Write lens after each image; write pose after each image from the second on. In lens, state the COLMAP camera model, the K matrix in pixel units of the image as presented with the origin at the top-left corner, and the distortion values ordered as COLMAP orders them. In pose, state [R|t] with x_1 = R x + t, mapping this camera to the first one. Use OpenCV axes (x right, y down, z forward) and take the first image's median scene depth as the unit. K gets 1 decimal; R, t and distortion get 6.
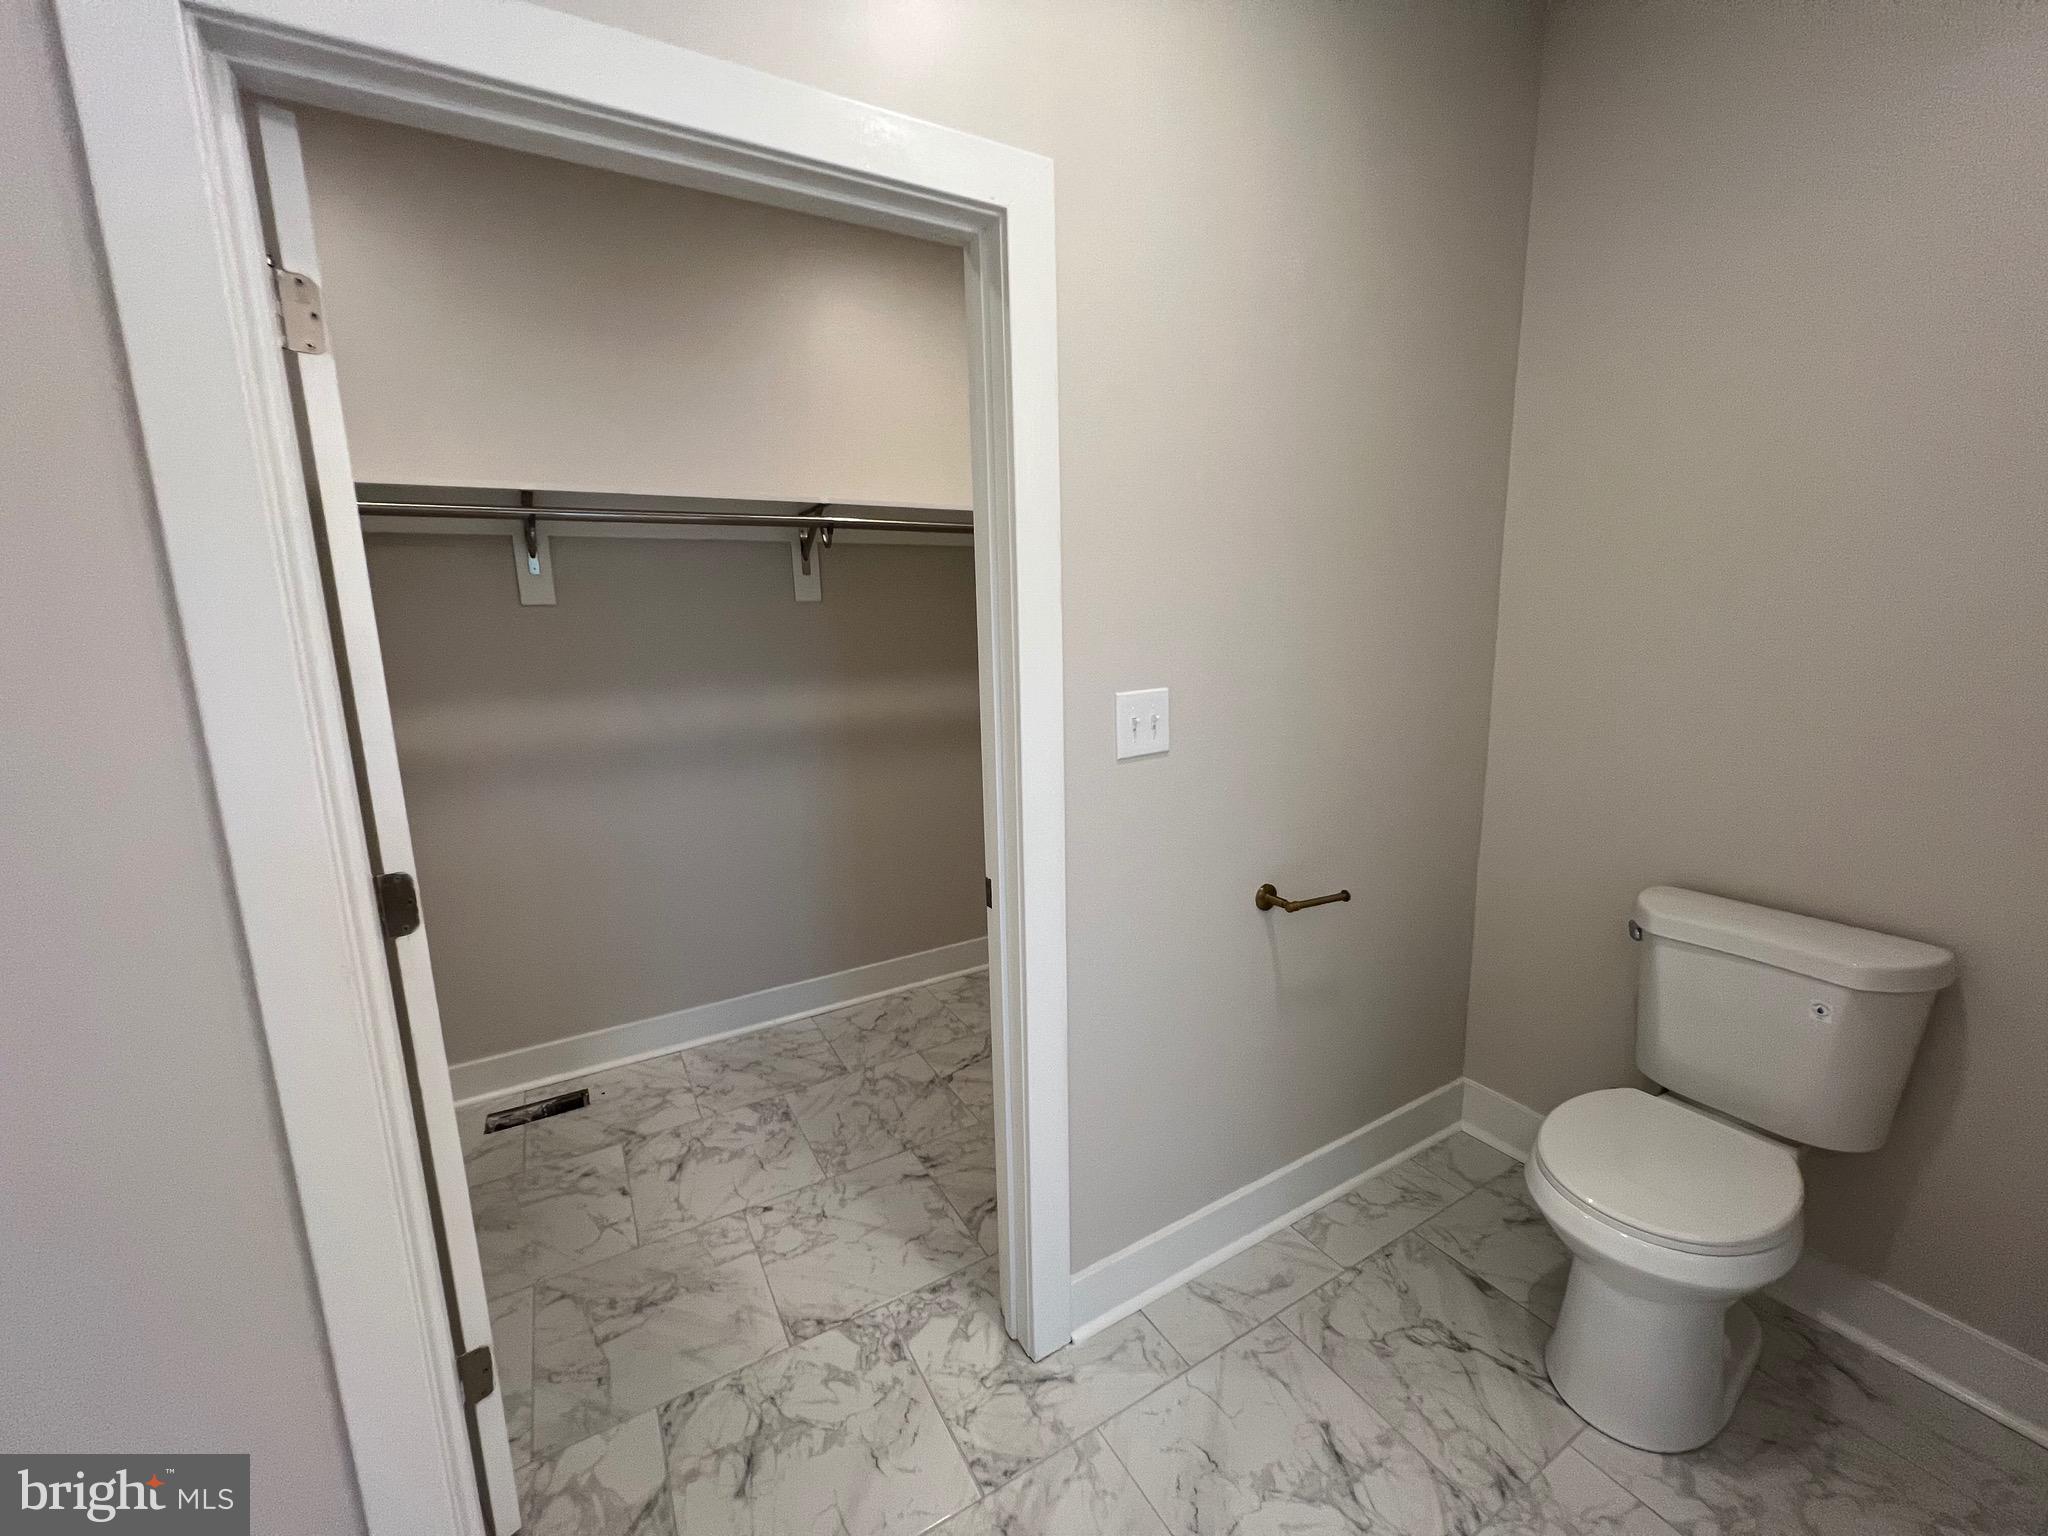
lens RADIAL K [[820.7, 0, 1019.4], [0, 820.7, 764.1], [0, 0, 1]] dist [-0.002736, 0.001245]
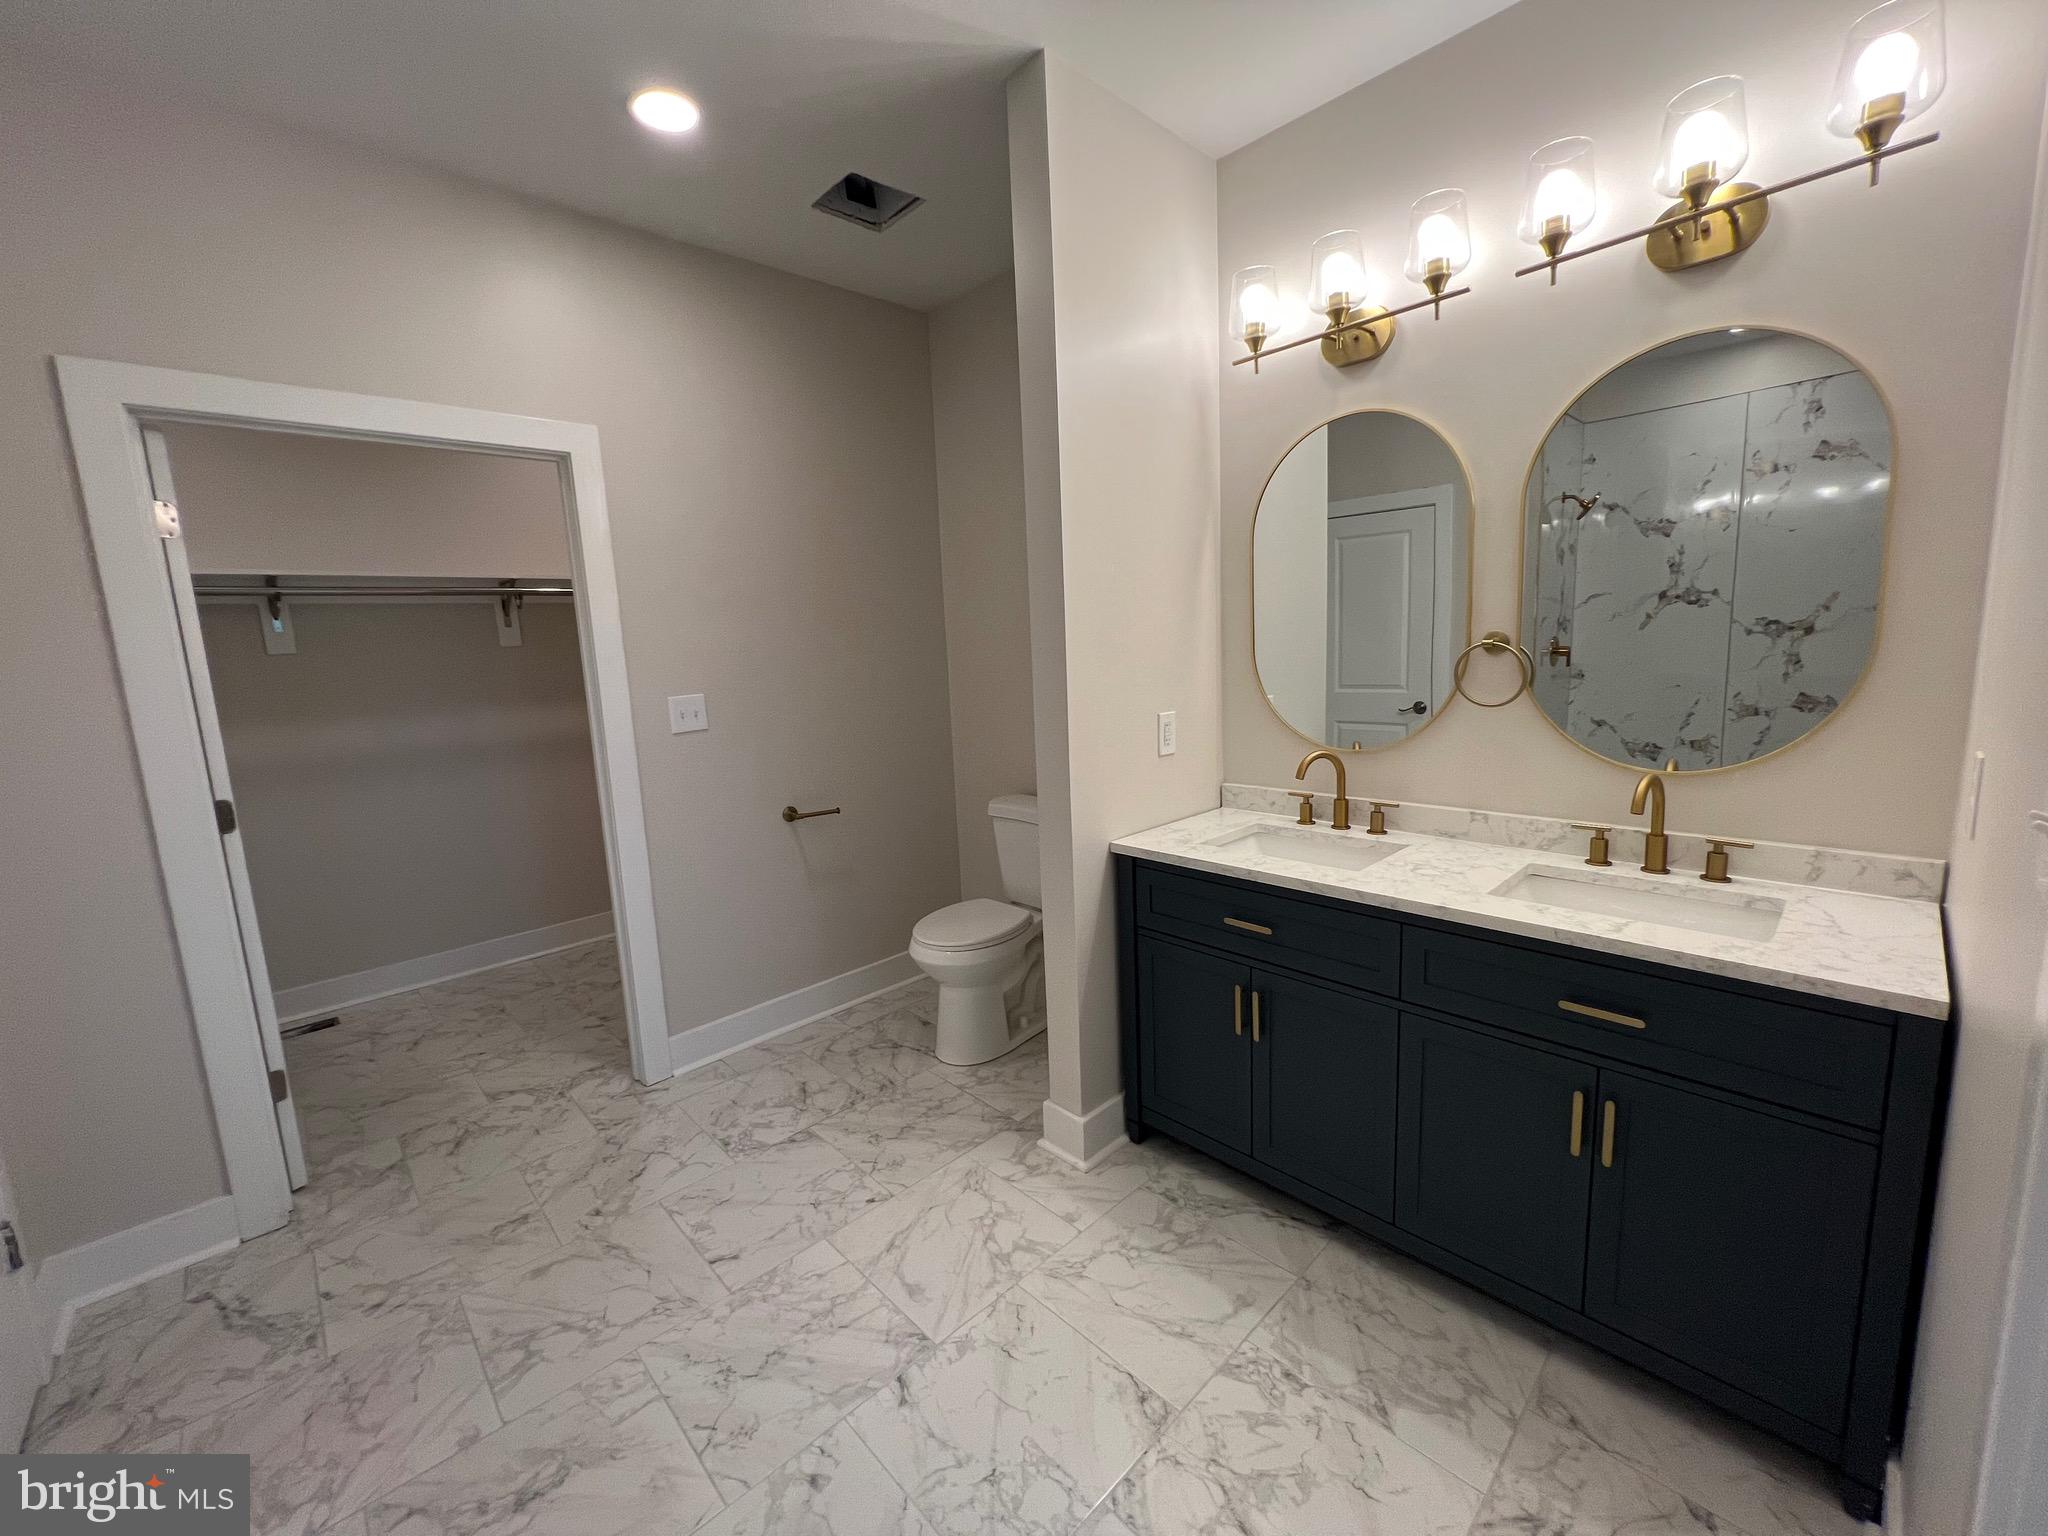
lens RADIAL K [[822.6, 0, 1019.9], [0, 822.6, 765.2], [0, 0, 1]] dist [-0.003052, 0.000568]
pose [[0.972628, -0.053736, 0.226069, 0.383928], [0.061151, 0.997792, -0.025923, 0.133464], [-0.224176, 0.039038, 0.973766, -0.794728]]
